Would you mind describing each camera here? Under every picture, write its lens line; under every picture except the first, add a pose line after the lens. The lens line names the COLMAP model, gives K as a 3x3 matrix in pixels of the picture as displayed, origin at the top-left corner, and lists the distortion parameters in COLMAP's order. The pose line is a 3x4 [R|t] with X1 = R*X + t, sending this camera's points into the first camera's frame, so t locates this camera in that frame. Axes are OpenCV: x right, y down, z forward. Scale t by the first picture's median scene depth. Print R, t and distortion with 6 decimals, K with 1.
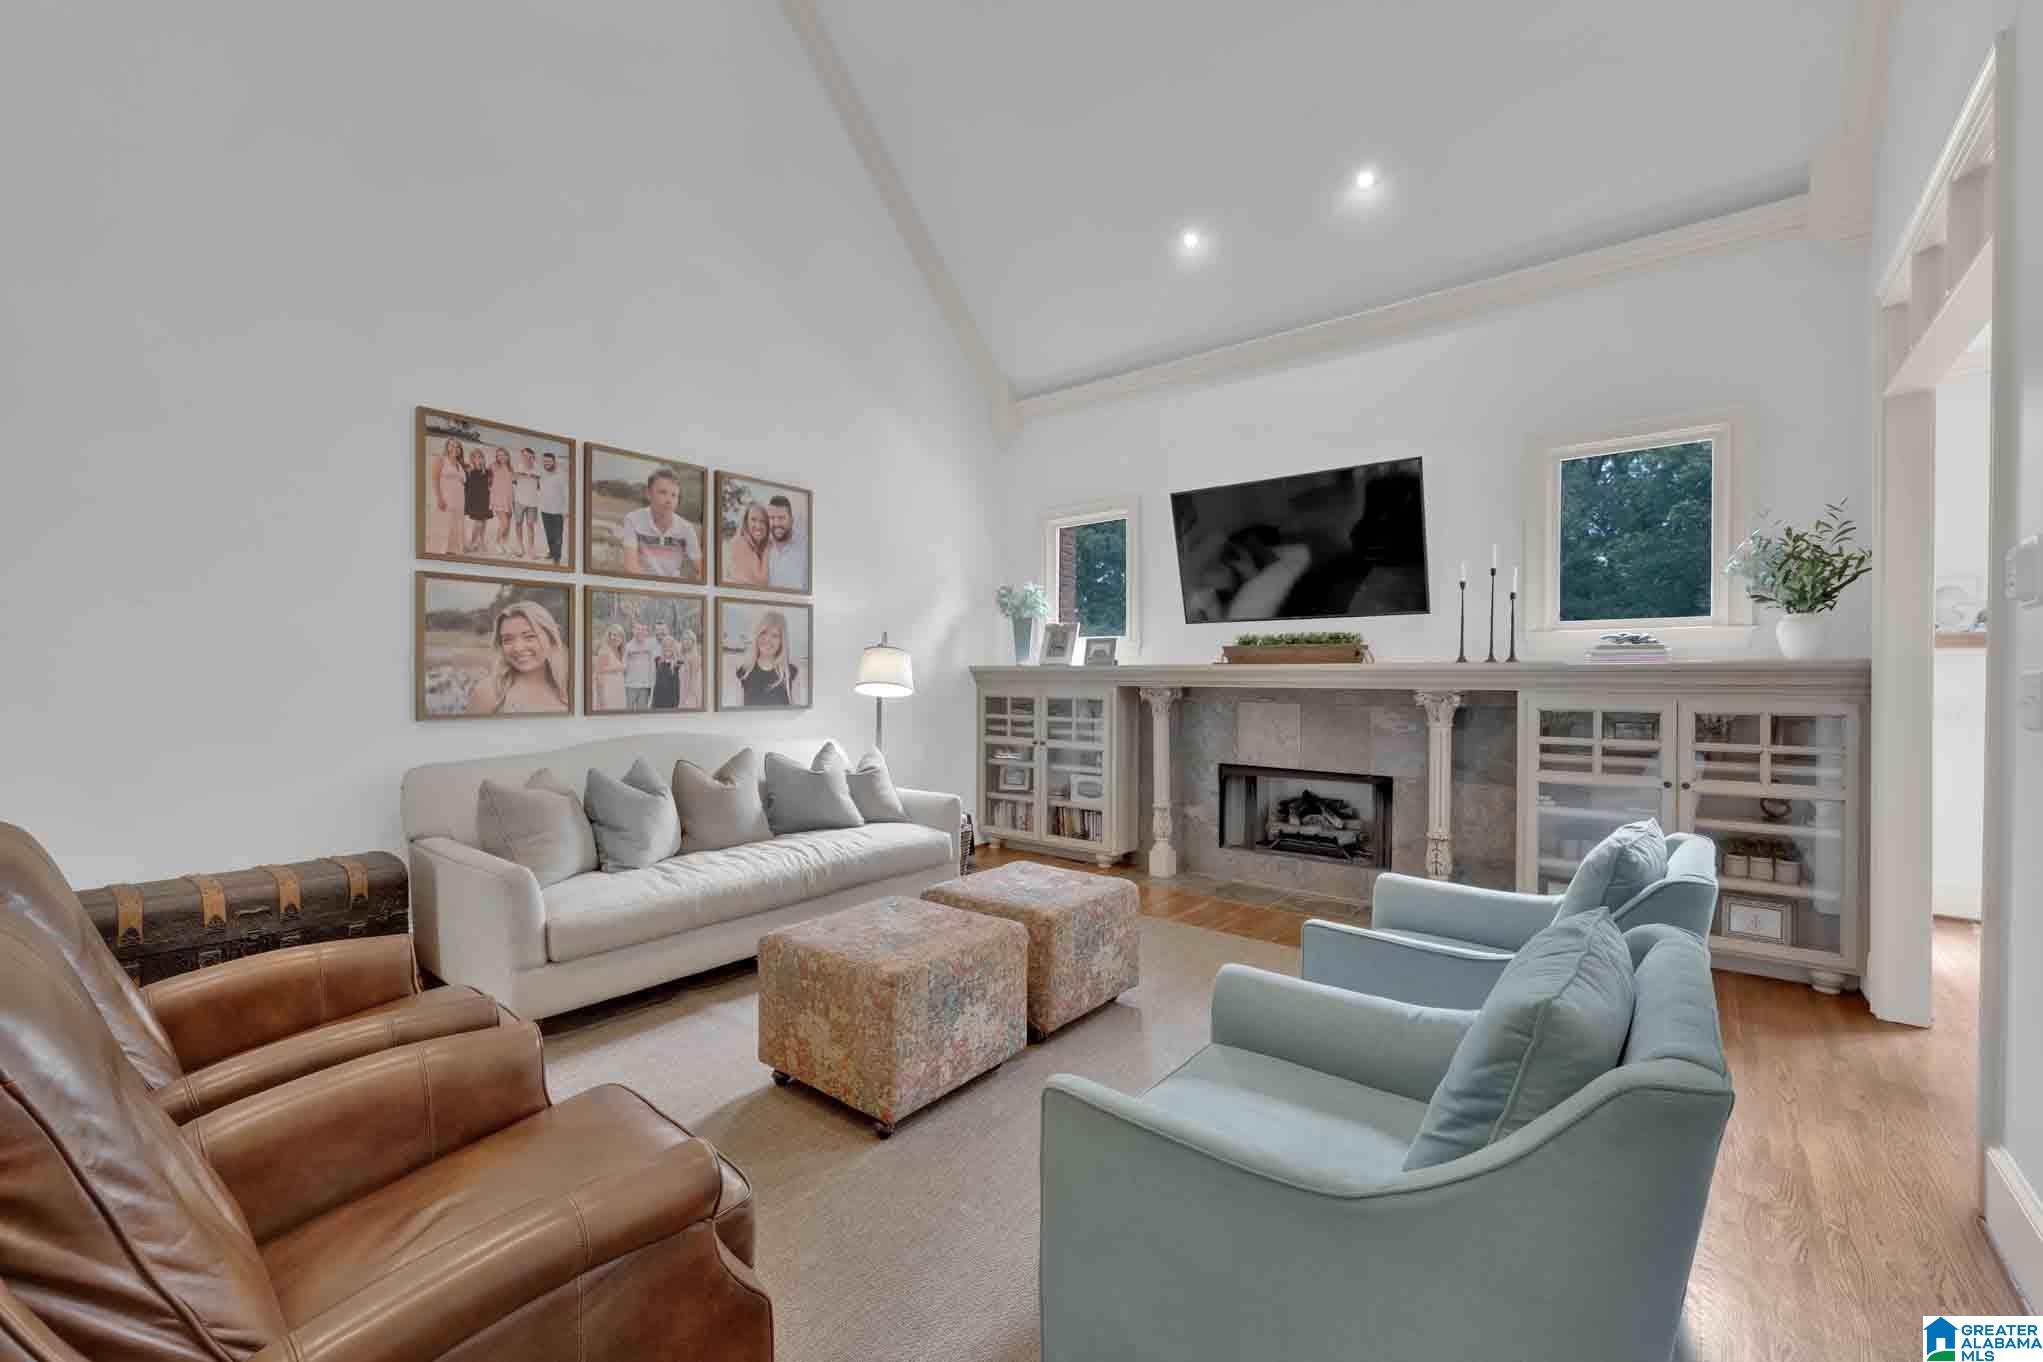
lens RADIAL K [[853.1, 0, 1016.7], [0, 853.1, 691.9], [0, 0, 1]] dist [0.000413, -0.000044]
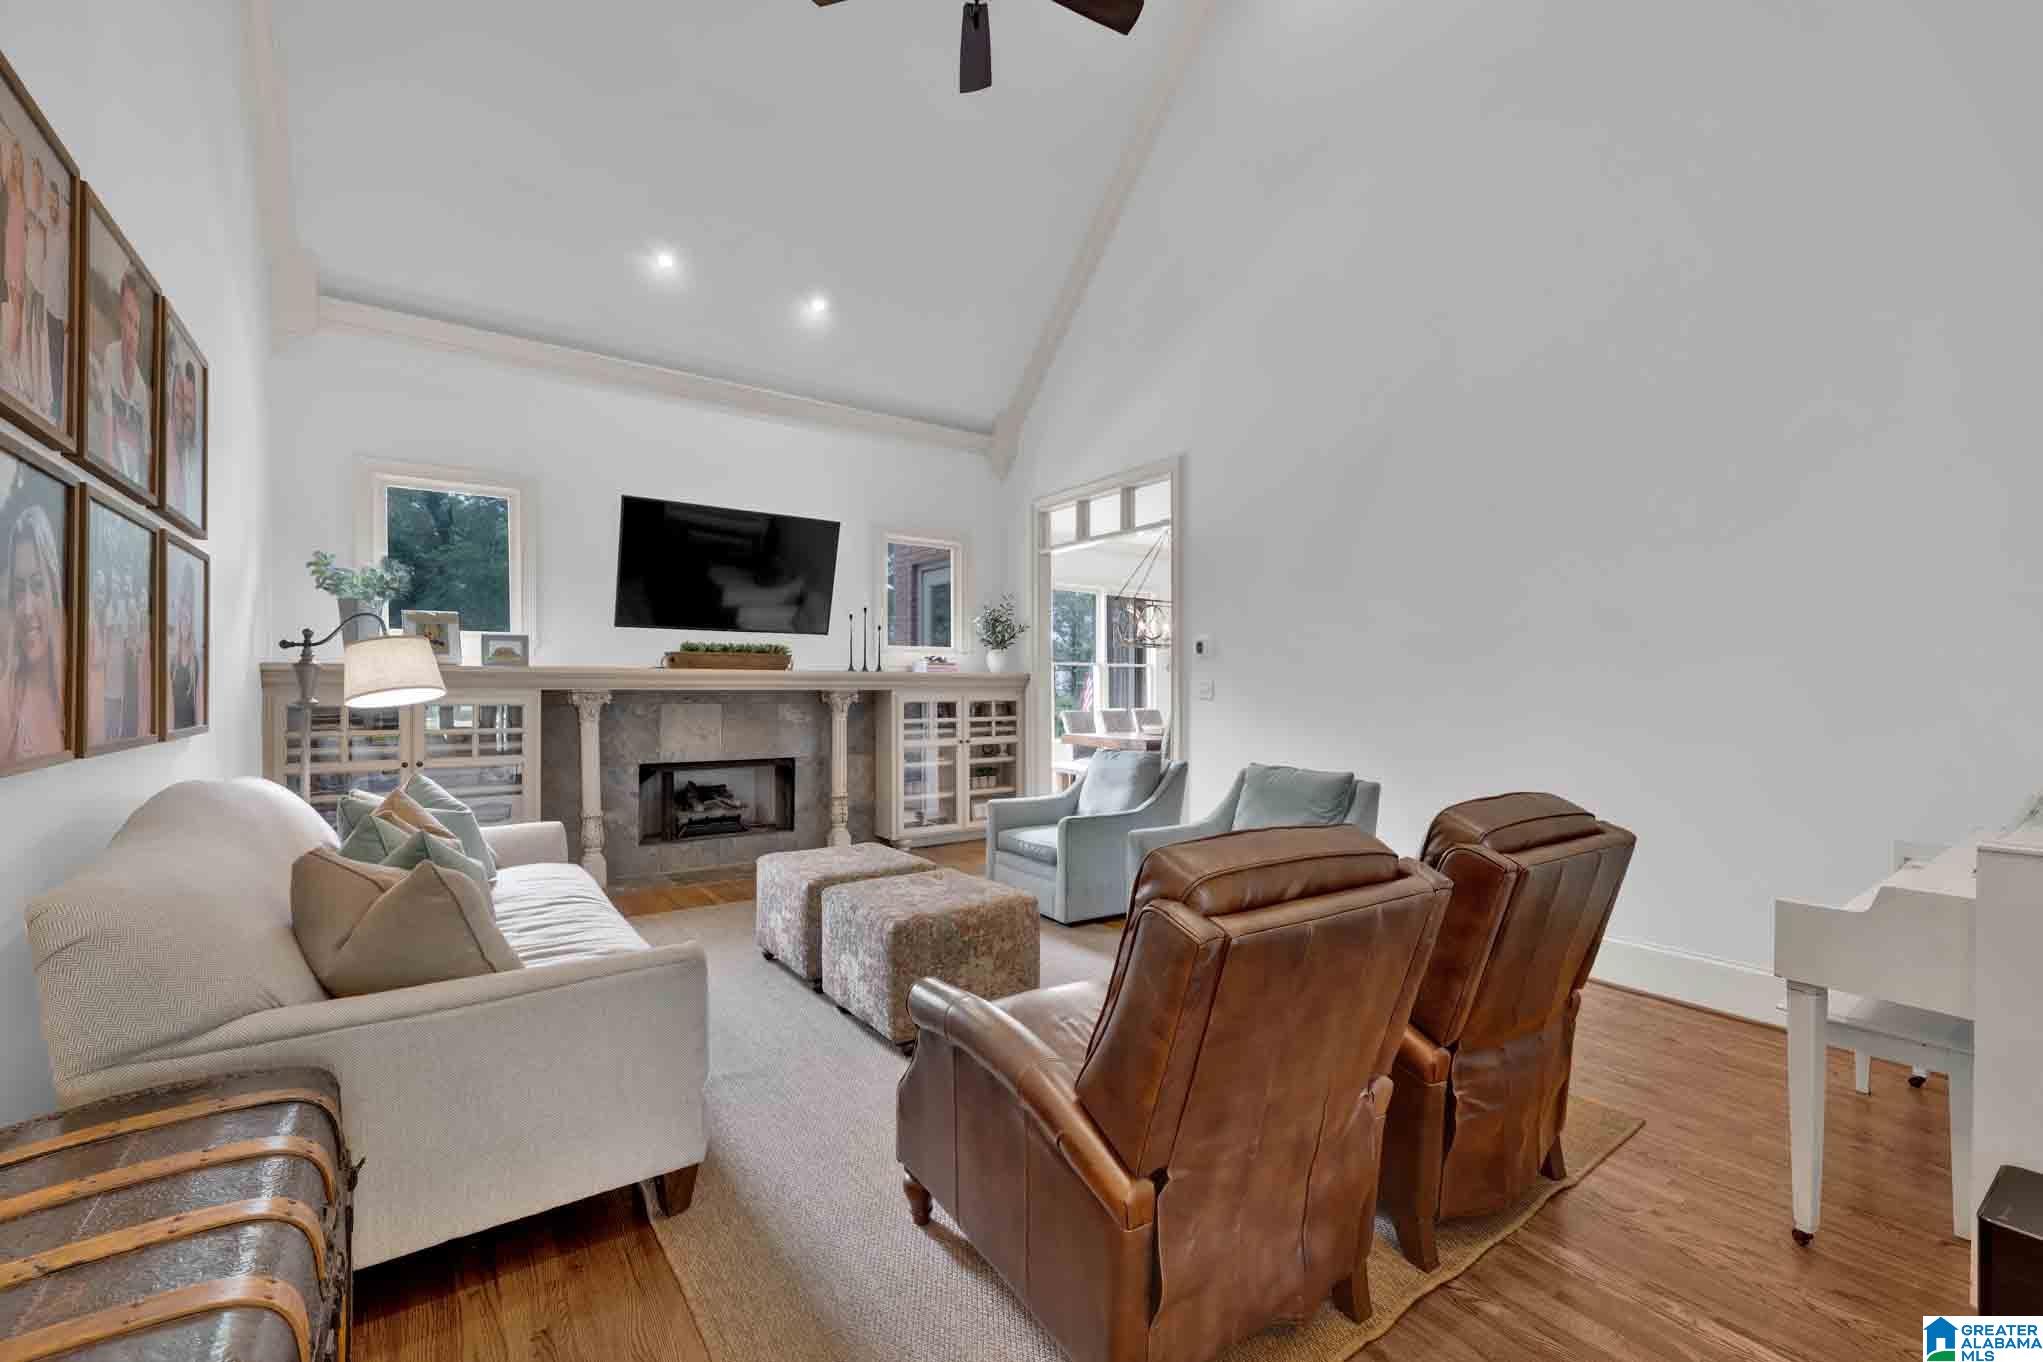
lens RADIAL K [[812.4, 0, 1020.7], [0, 812.4, 675.2], [0, 0, 1]] dist [-0.001876, 0.000054]
pose [[0.264649, 0.002254, 0.964342, -0.682679], [0.007635, 0.999961, -0.004433, -0.018315], [-0.964314, 0.008535, 0.264622, 0.349649]]
